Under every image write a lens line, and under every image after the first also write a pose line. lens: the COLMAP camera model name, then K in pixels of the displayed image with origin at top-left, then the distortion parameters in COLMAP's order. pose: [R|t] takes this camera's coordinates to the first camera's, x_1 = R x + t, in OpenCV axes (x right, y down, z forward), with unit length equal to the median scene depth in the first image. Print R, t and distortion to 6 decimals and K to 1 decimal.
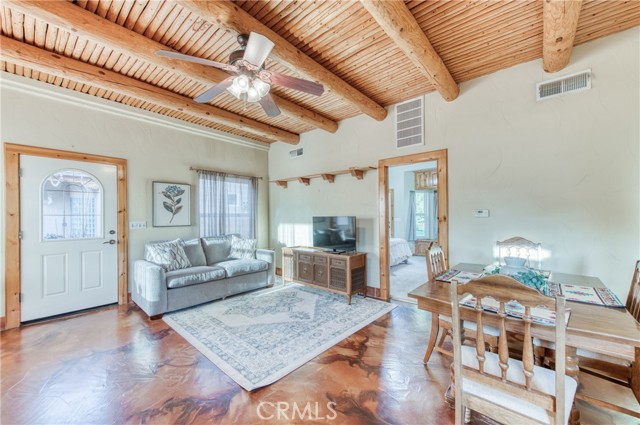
lens RADIAL K [[250.4, 0, 320.2], [0, 250.4, 215.8], [0, 0, 1]] dist [0.010966, 0.000009]
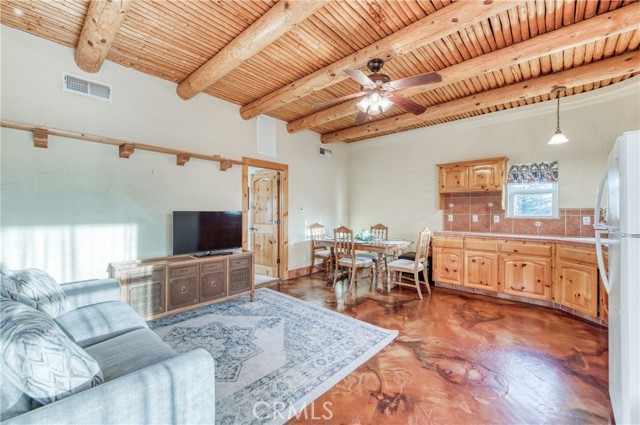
lens RADIAL K [[254.9, 0, 321.8], [0, 254.9, 208.2], [0, 0, 1]] dist [0.000297, 0.000006]
pose [[0.012607, 0.022342, 0.999671, -0.939996], [0.001009, 0.999750, -0.022356, 0.015322], [-0.999920, 0.001290, 0.012581, 0.770236]]
